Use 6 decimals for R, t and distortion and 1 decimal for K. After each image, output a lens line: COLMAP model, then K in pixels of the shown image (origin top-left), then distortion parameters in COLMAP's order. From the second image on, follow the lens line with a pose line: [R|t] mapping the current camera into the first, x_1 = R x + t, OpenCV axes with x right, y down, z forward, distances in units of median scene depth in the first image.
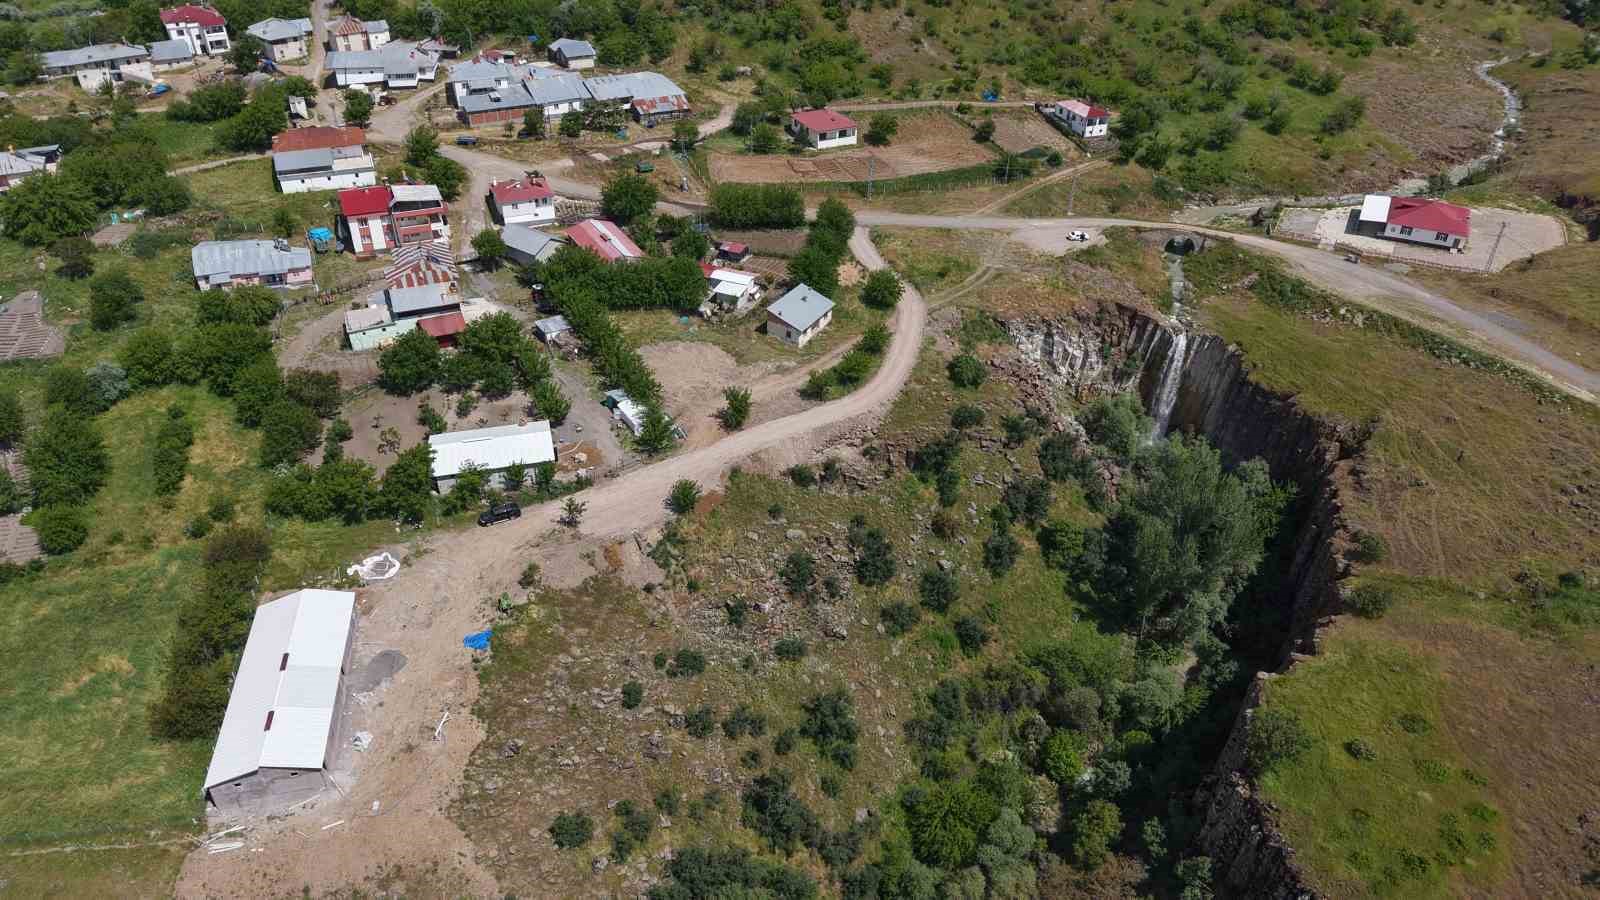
lens RADIAL K [[1065.0, 0, 800.9], [0, 1065.0, 450.4], [0, 0, 1]] dist [0.025774, -0.015786]
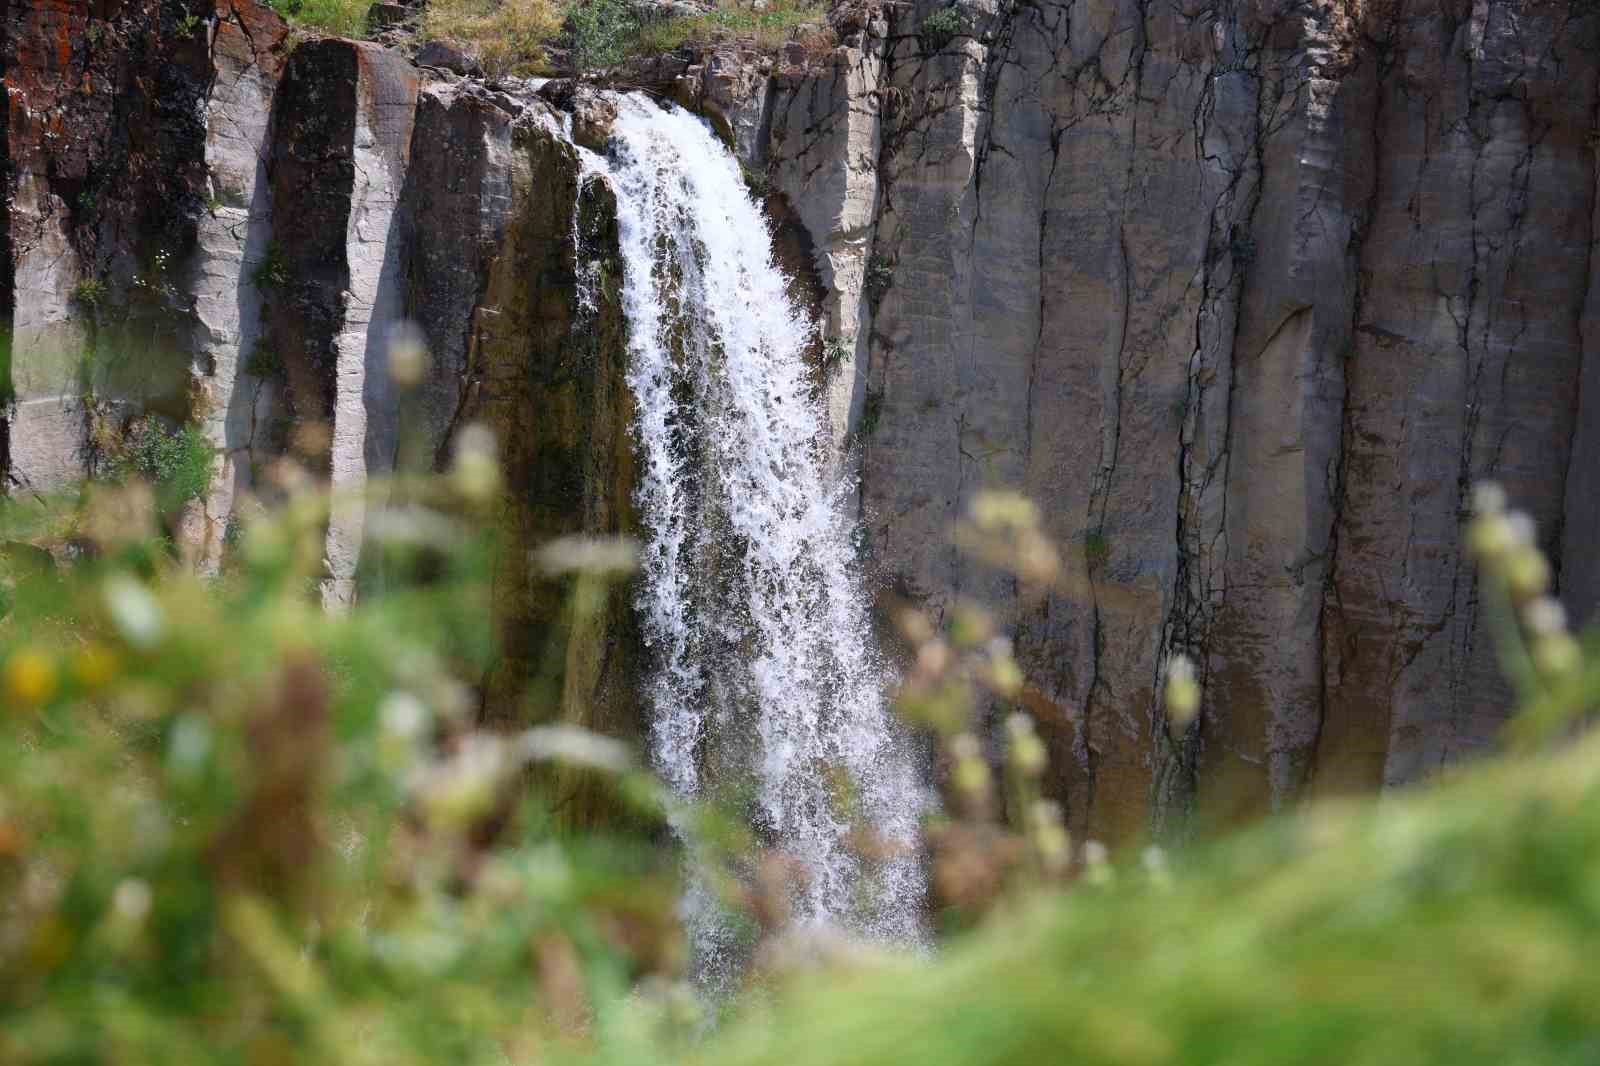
lens RADIAL K [[2905.3, 0, 805.1], [0, 2905.3, 531.0], [0, 0, 1]] dist [0.277788, 0.000000]
pose [[0.484711, -0.180152, 0.855921, 0.175974], [0.510487, 0.852875, -0.109580, -0.053228], [-0.710252, 0.490051, 0.505363, 0.895730]]
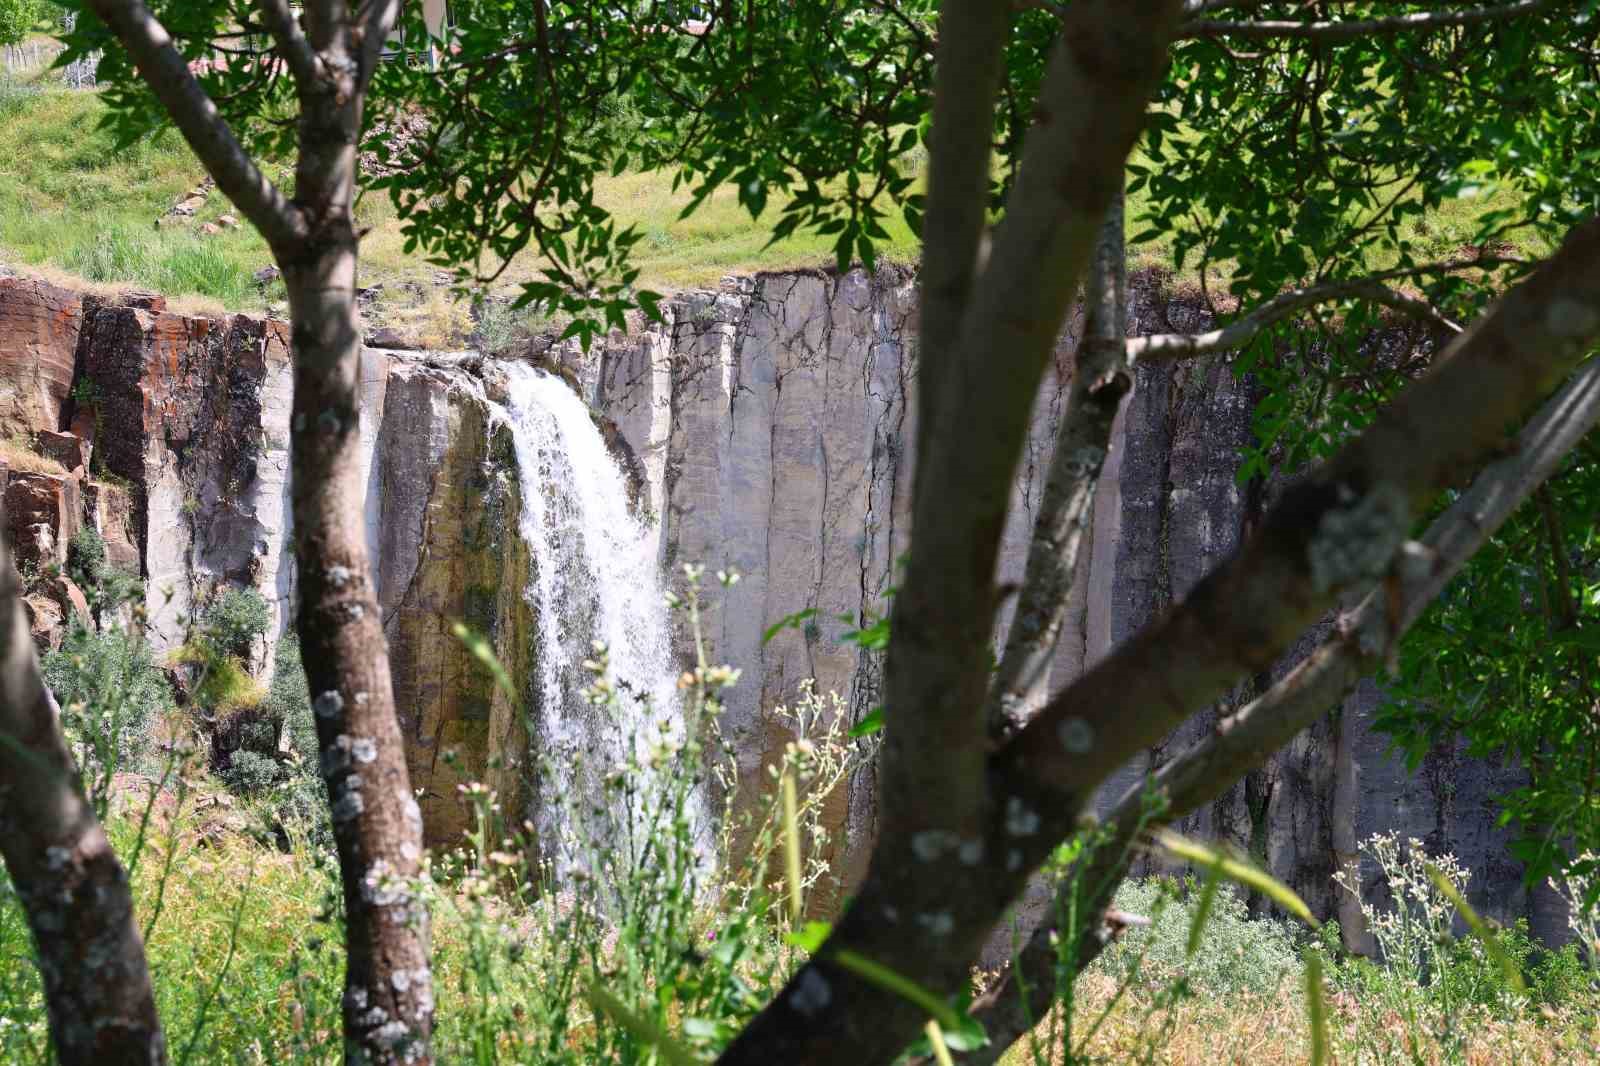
lens RADIAL K [[2250.3, 0, 800.5], [0, 2250.3, 537.8], [0, 0, 1]] dist [0.177402, 0.000000]
pose [[0.380979, -0.195916, 0.903588, 0.128081], [0.545156, 0.836937, -0.048389, -0.062153], [-0.746766, 0.511032, 0.425661, 0.870086]]
